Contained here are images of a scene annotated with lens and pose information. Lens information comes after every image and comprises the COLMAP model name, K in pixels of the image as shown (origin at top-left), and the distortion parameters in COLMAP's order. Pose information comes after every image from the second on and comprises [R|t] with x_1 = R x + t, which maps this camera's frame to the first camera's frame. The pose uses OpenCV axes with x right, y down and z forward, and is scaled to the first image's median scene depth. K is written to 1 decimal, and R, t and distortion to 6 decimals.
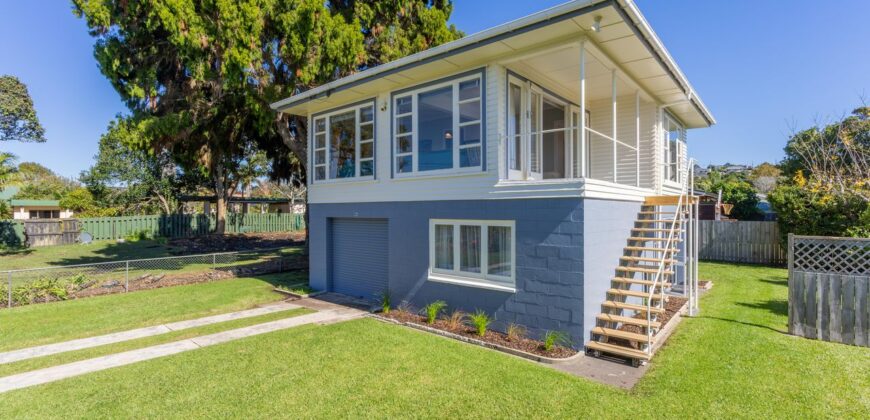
lens RADIAL K [[405.2, 0, 441.5], [0, 405.2, 210.7], [0, 0, 1]] dist [-0.014195, 0.002142]
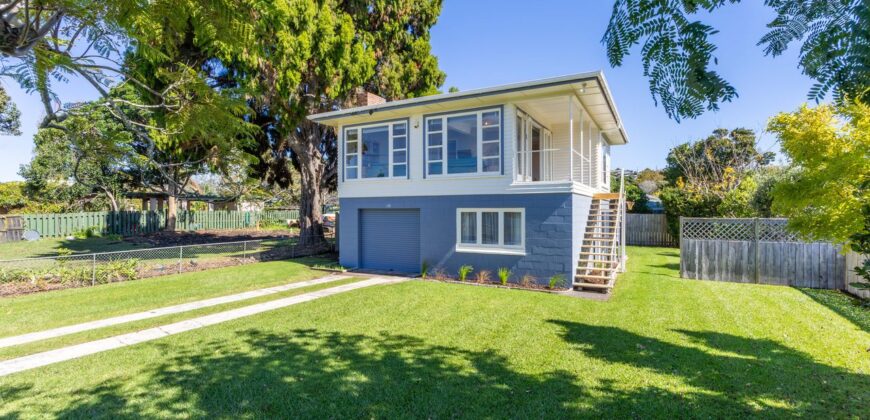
lens RADIAL K [[405.2, 0, 436.8], [0, 405.2, 213.0], [0, 0, 1]] dist [-0.014195, 0.002142]
pose [[0.980206, -0.001666, 0.197973, -0.323646], [0.000603, 0.999985, 0.005432, 0.025750], [-0.197979, -0.005205, 0.980193, -0.308902]]
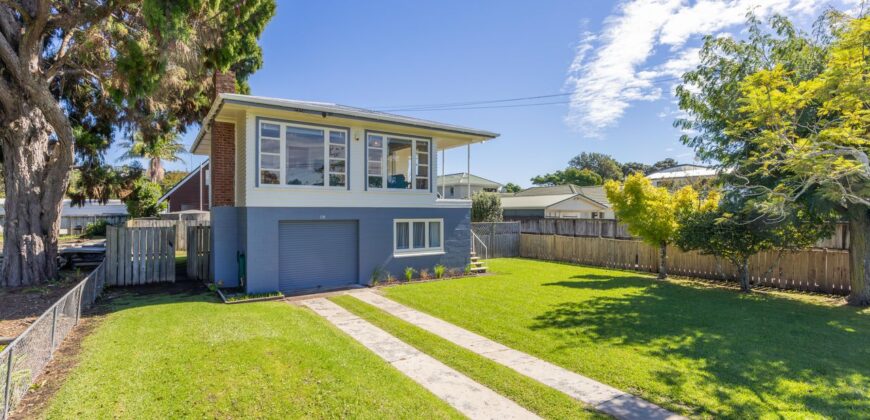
lens RADIAL K [[405.2, 0, 440.5], [0, 405.2, 211.8], [0, 0, 1]] dist [-0.014195, 0.002142]
pose [[0.260266, -0.000502, 0.965537, -1.305209], [0.000644, 1.000000, 0.000346, -0.007097], [-0.965537, 0.000532, 0.260266, 0.358861]]
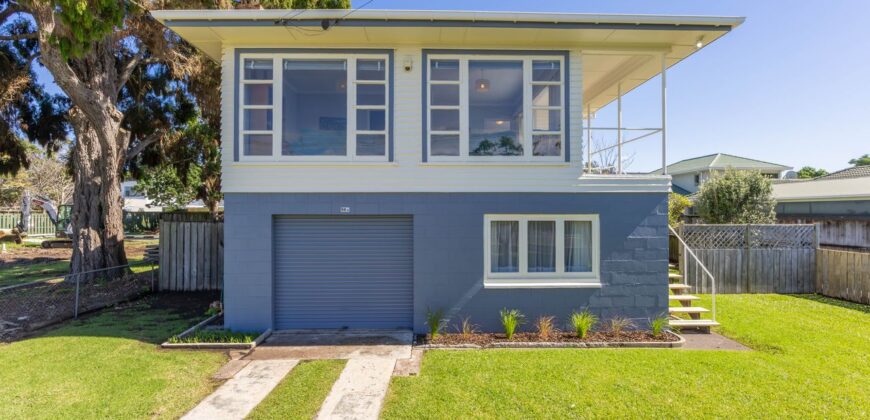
lens RADIAL K [[405.2, 0, 434.4], [0, 405.2, 210.1], [0, 0, 1]] dist [-0.014195, 0.002142]
pose [[0.750428, 0.002795, 0.660946, -0.567358], [0.000279, 0.999990, -0.004546, 0.013330], [-0.660952, 0.003596, 0.750420, 0.386201]]
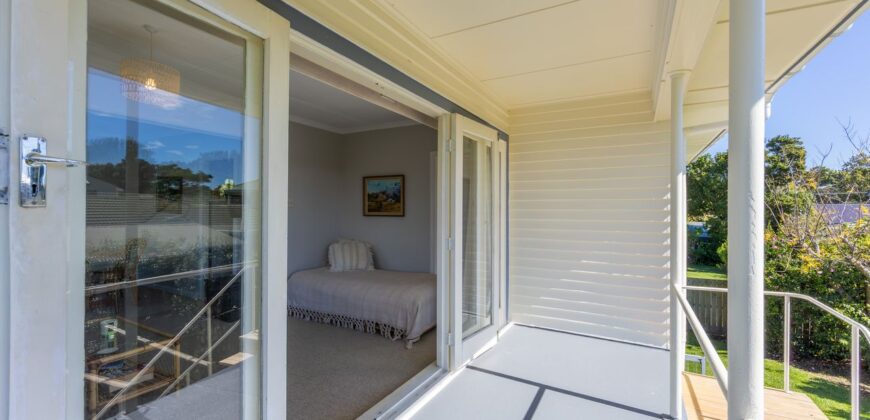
lens RADIAL K [[355.3, 0, 437.6], [0, 355.3, 211.0], [0, 0, 1]] dist [-0.000609, -0.000068]
pose [[0.983134, 0.007253, 0.182740, 0.247265], [-0.007561, 0.999971, 0.000994, -0.178889], [-0.182728, -0.002359, 0.983161, 0.698393]]
